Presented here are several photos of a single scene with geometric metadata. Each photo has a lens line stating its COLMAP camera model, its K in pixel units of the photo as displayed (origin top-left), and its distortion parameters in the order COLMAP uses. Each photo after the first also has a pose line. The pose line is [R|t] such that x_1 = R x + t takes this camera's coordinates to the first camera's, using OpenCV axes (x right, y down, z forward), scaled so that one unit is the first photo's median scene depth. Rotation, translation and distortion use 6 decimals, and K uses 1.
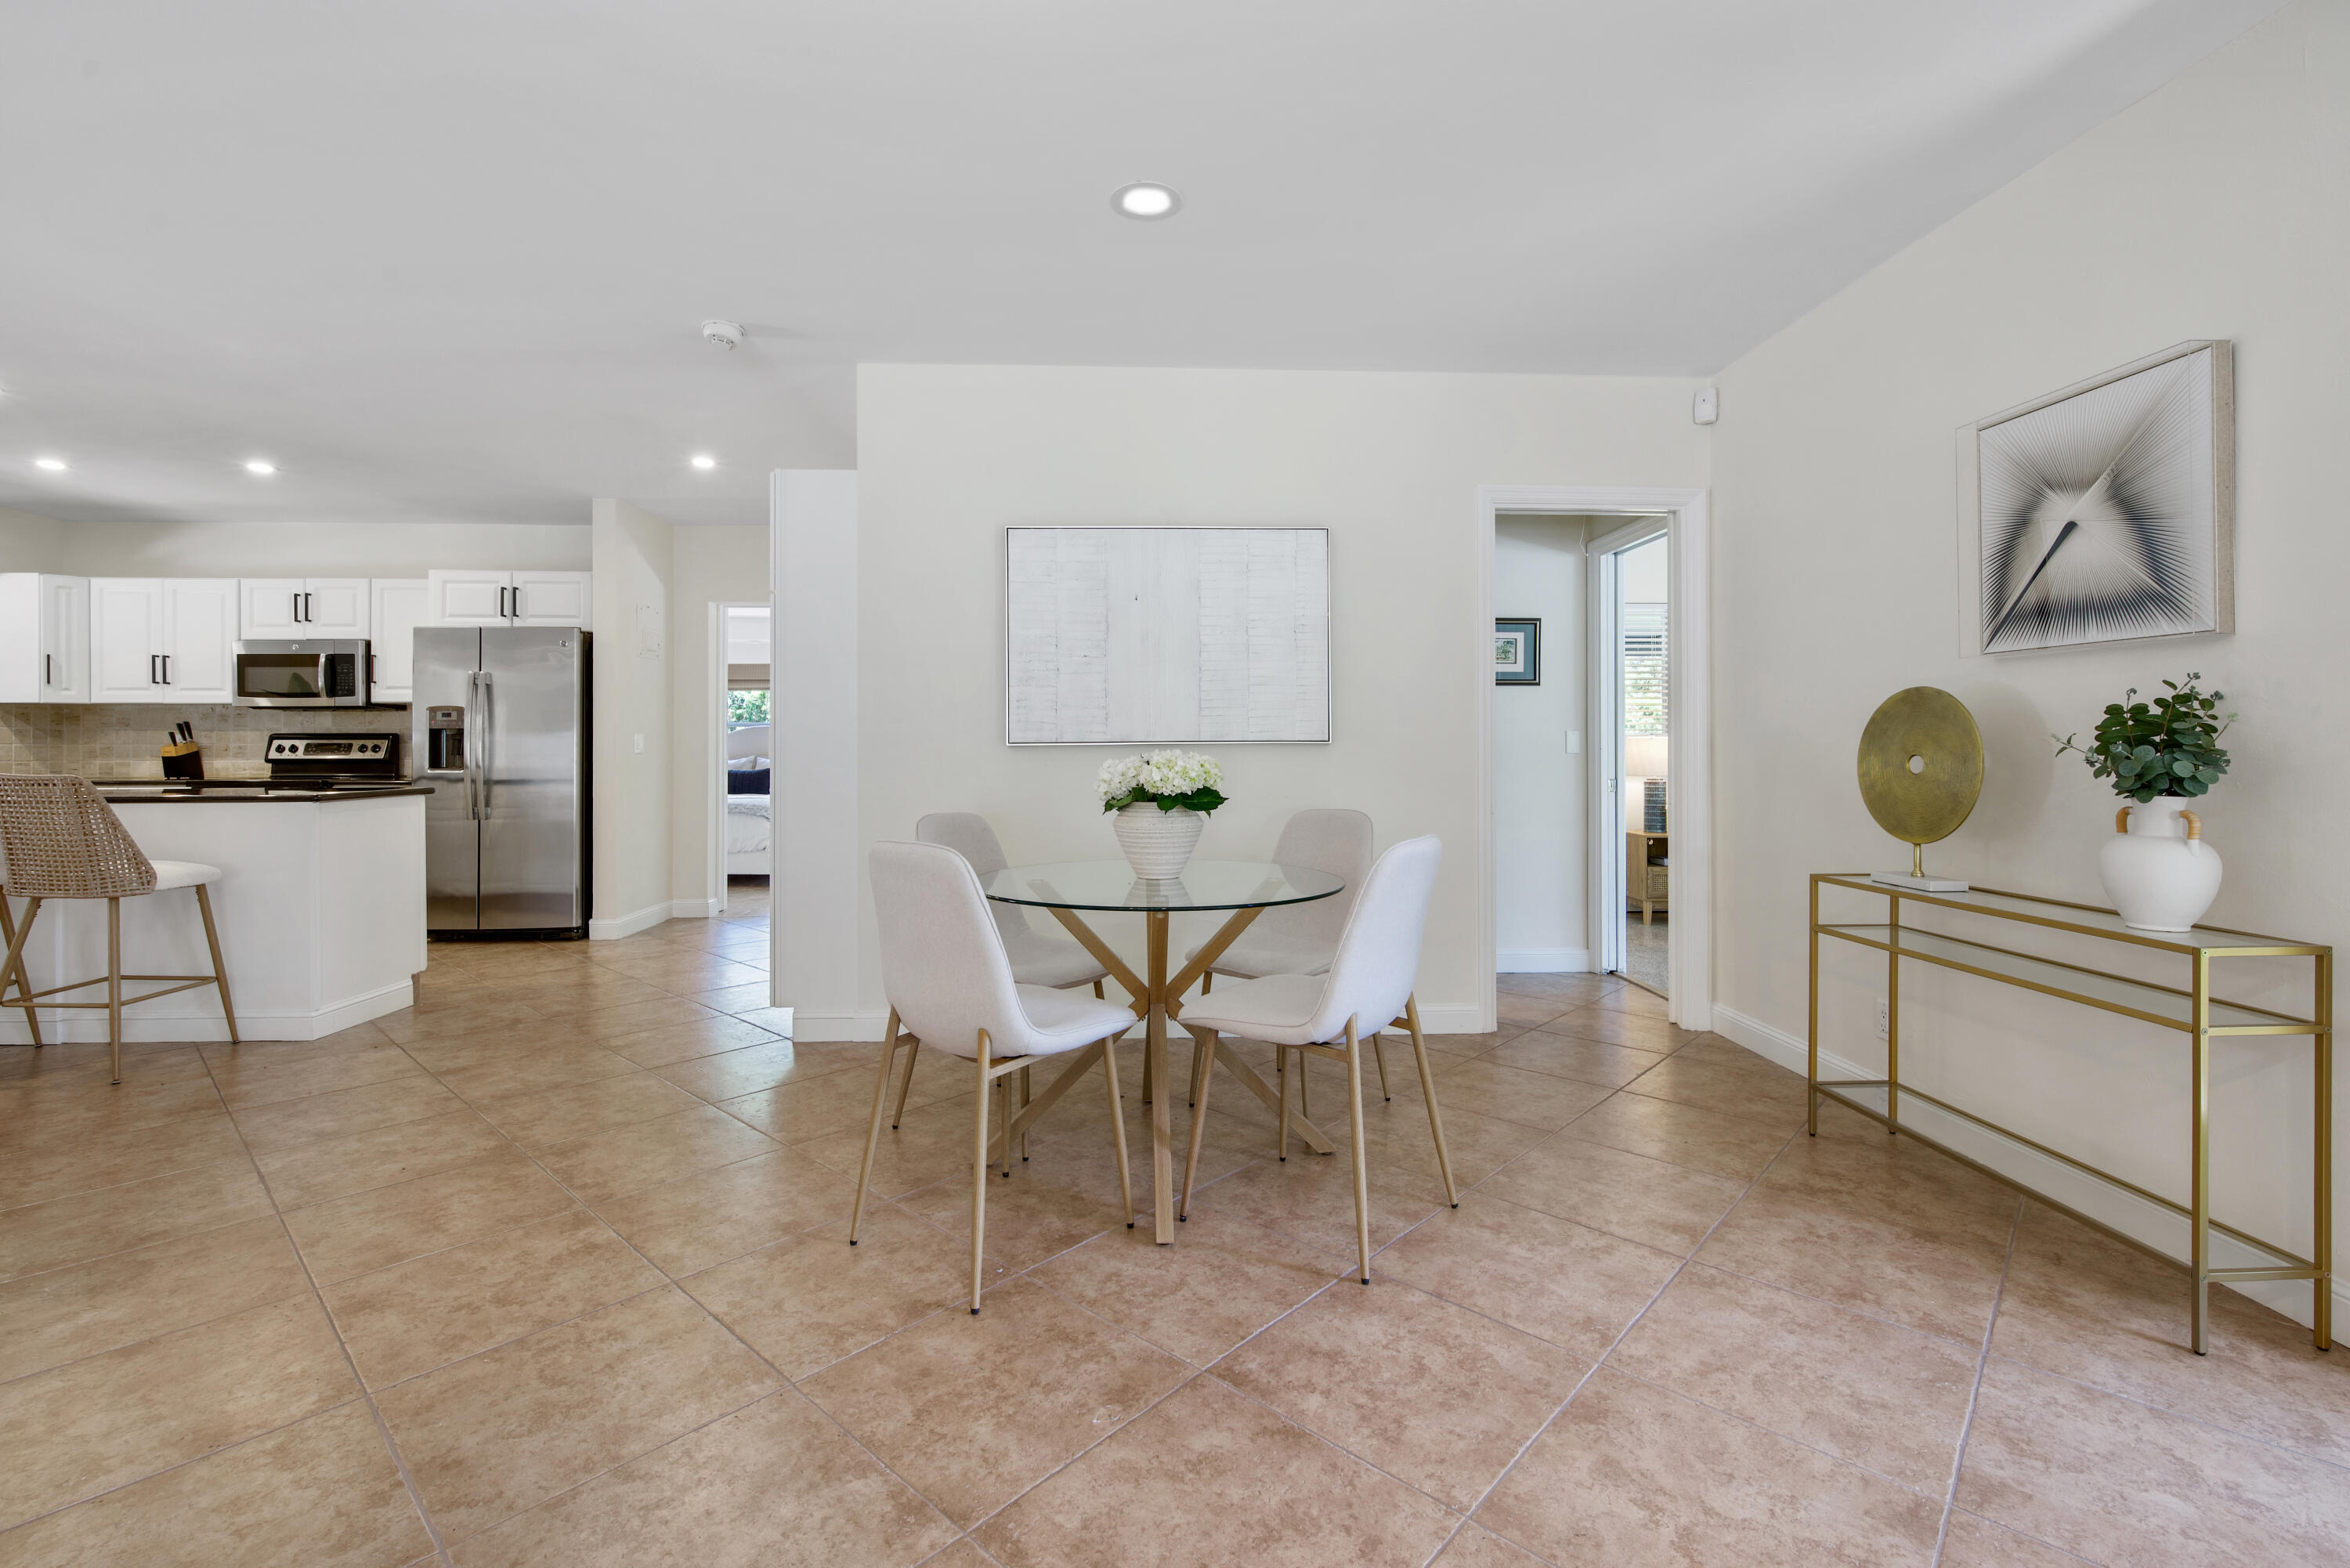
lens RADIAL K [[1020.9, 0, 1177.6], [0, 1020.9, 773.7], [0, 0, 1]] dist [-0.000309, -0.000009]
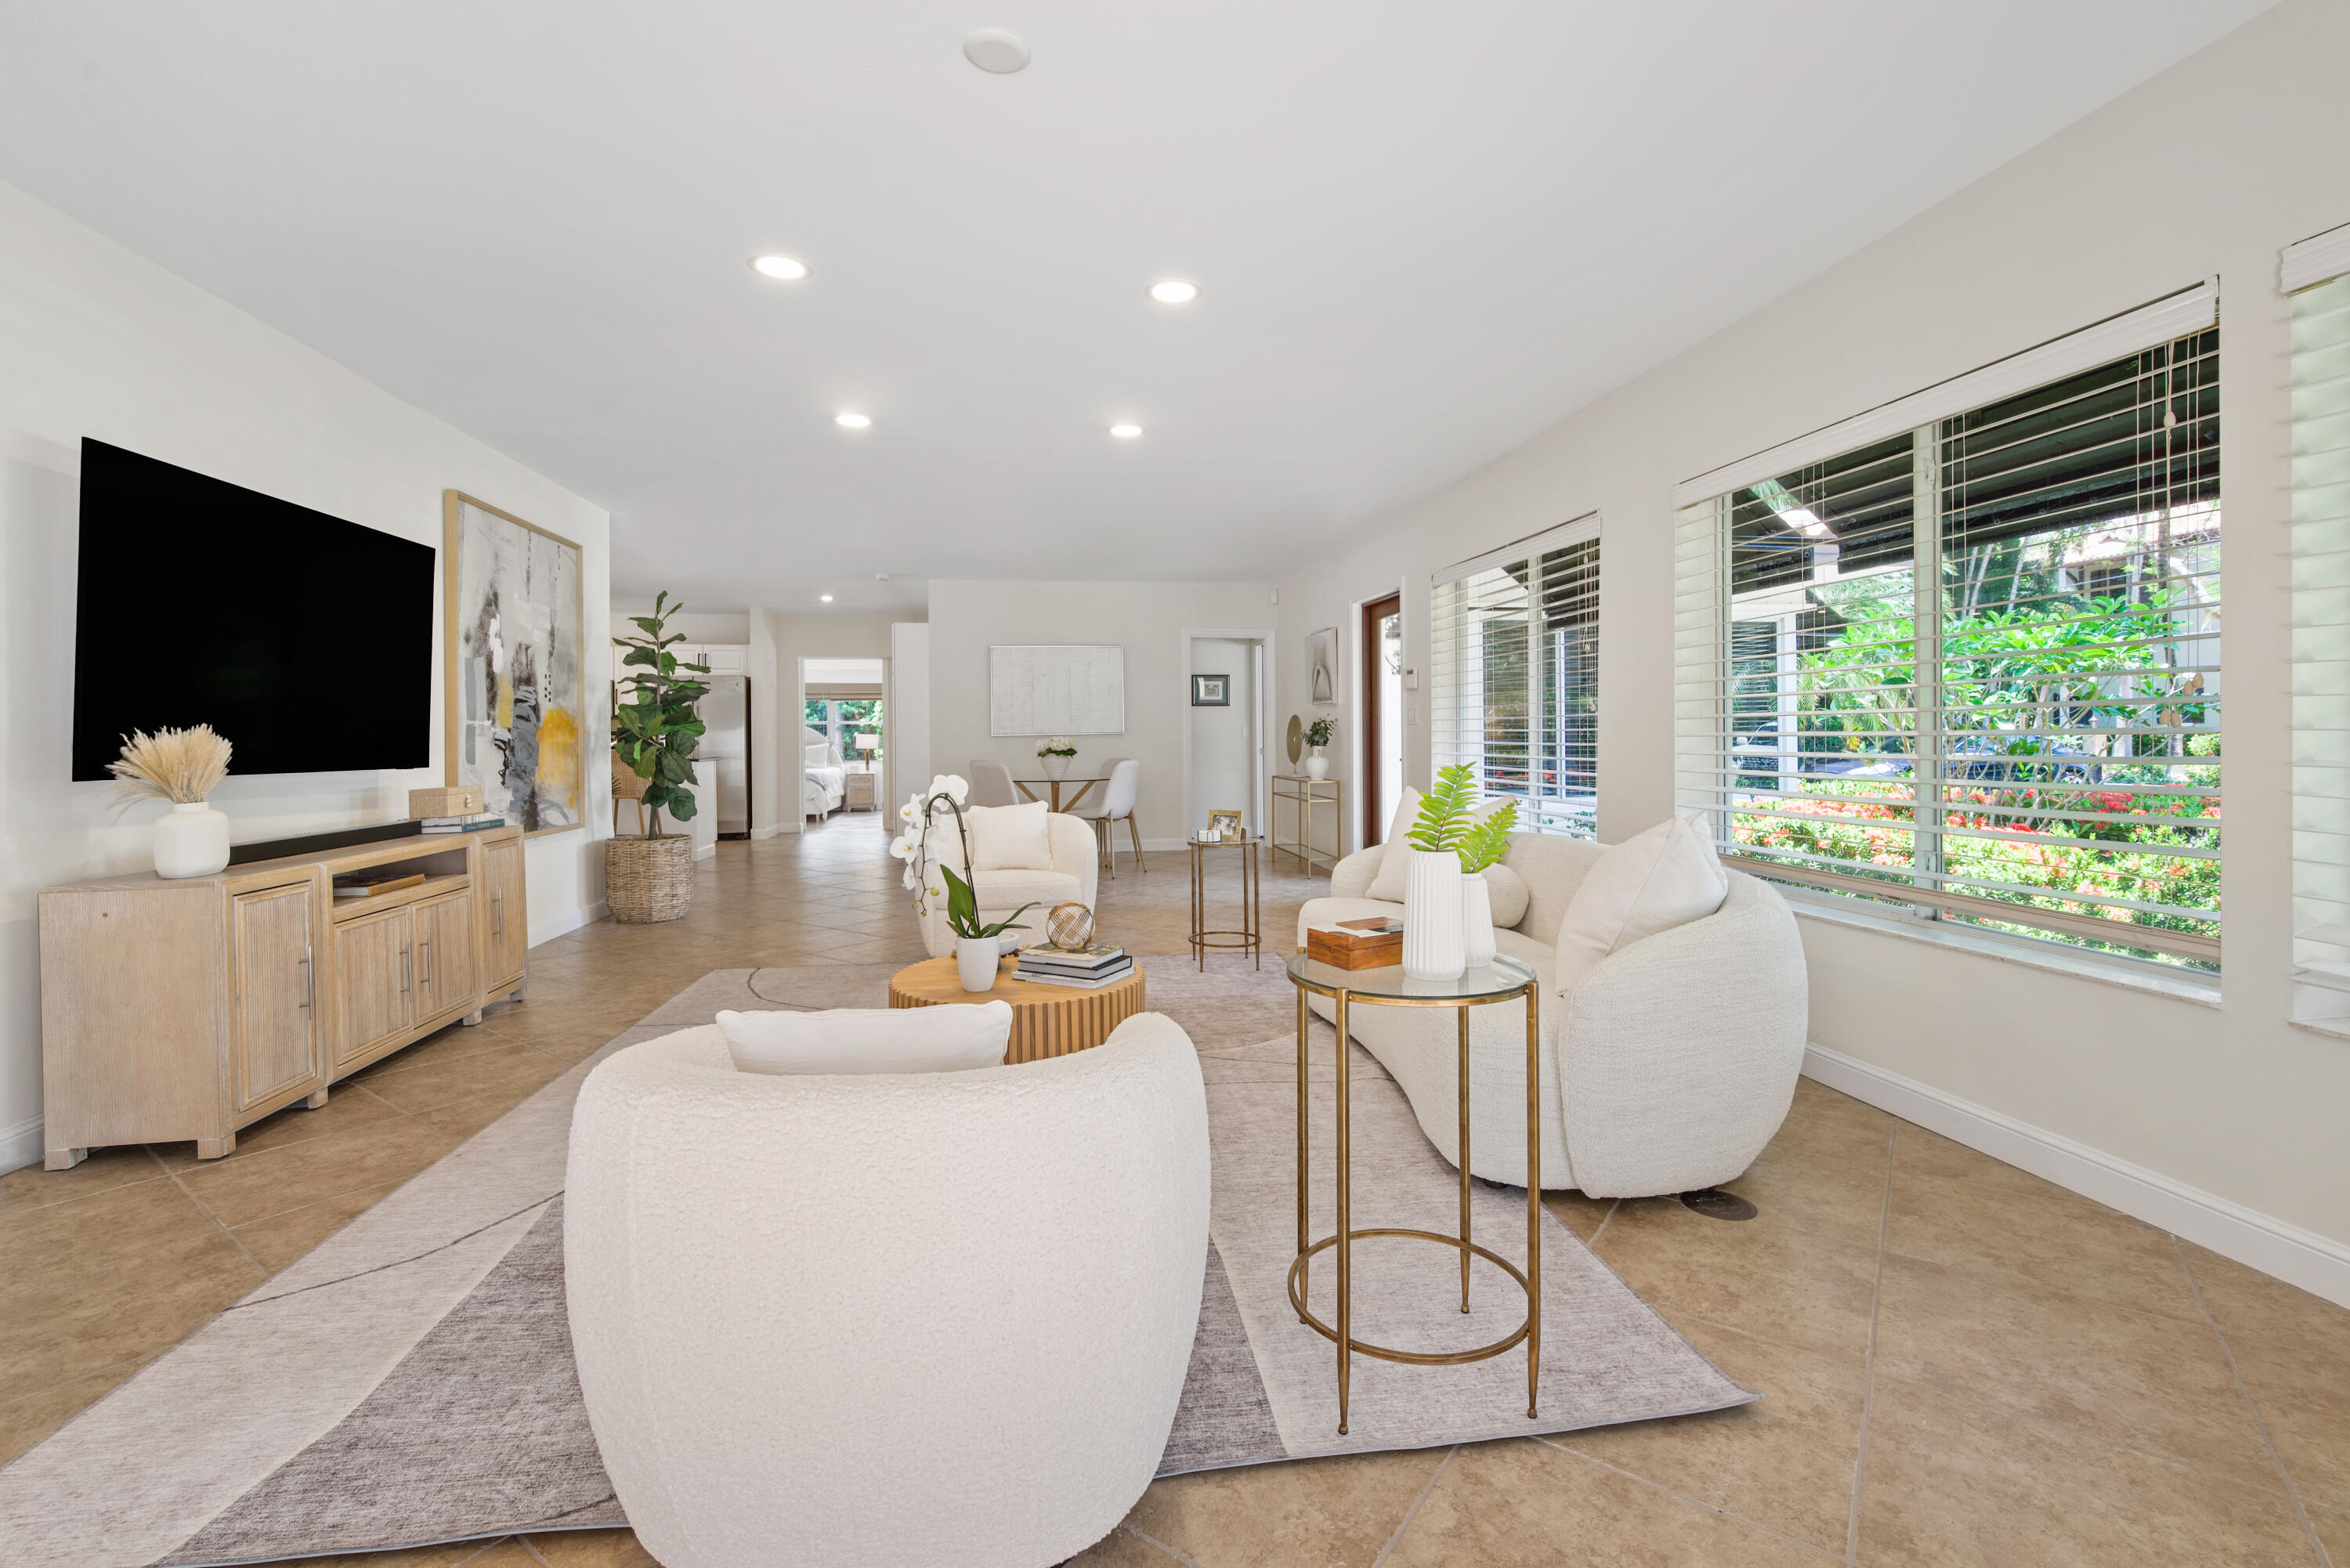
lens RADIAL K [[1020.9, 0, 1178.6], [0, 1020.9, 767.1], [0, 0, 1]] dist [-0.000309, -0.000009]
pose [[0.993862, -0.012148, 0.109961, 0.007618], [0.011464, 0.999911, 0.006855, 0.036753], [-0.110034, -0.005552, 0.993912, -1.485148]]
